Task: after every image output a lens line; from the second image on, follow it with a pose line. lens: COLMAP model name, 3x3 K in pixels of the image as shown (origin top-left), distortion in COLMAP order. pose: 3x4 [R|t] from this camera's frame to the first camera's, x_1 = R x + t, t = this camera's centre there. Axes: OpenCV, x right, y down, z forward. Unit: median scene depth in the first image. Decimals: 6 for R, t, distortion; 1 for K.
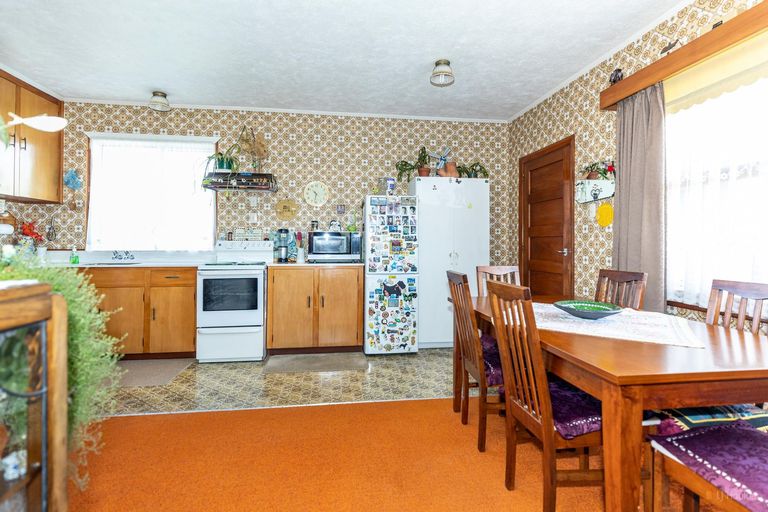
lens RADIAL K [[378.2, 0, 388.9], [0, 378.2, 243.7], [0, 0, 1]] dist [-0.001613, 0.000118]
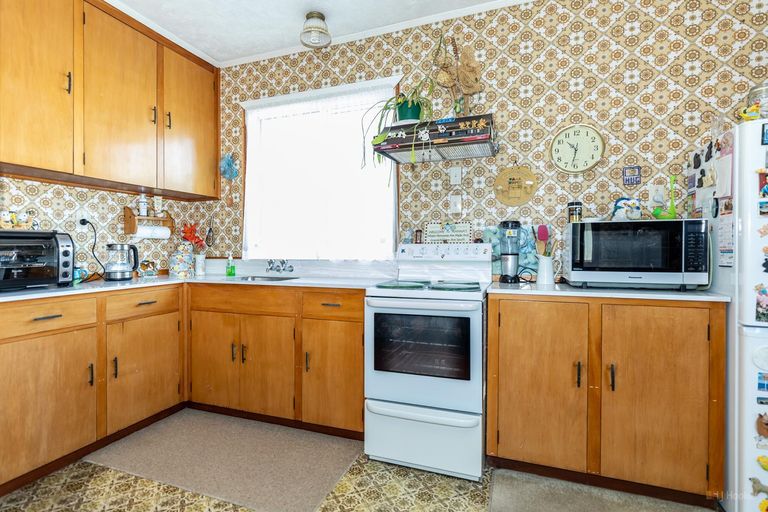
lens RADIAL K [[378.2, 0, 382.9], [0, 378.2, 252.3], [0, 0, 1]] dist [-0.001613, 0.000118]
pose [[0.882185, -0.001437, -0.470901, -0.195441], [0.006749, 0.999931, 0.009592, -0.000837], [0.470855, -0.011640, 0.882134, 0.463373]]
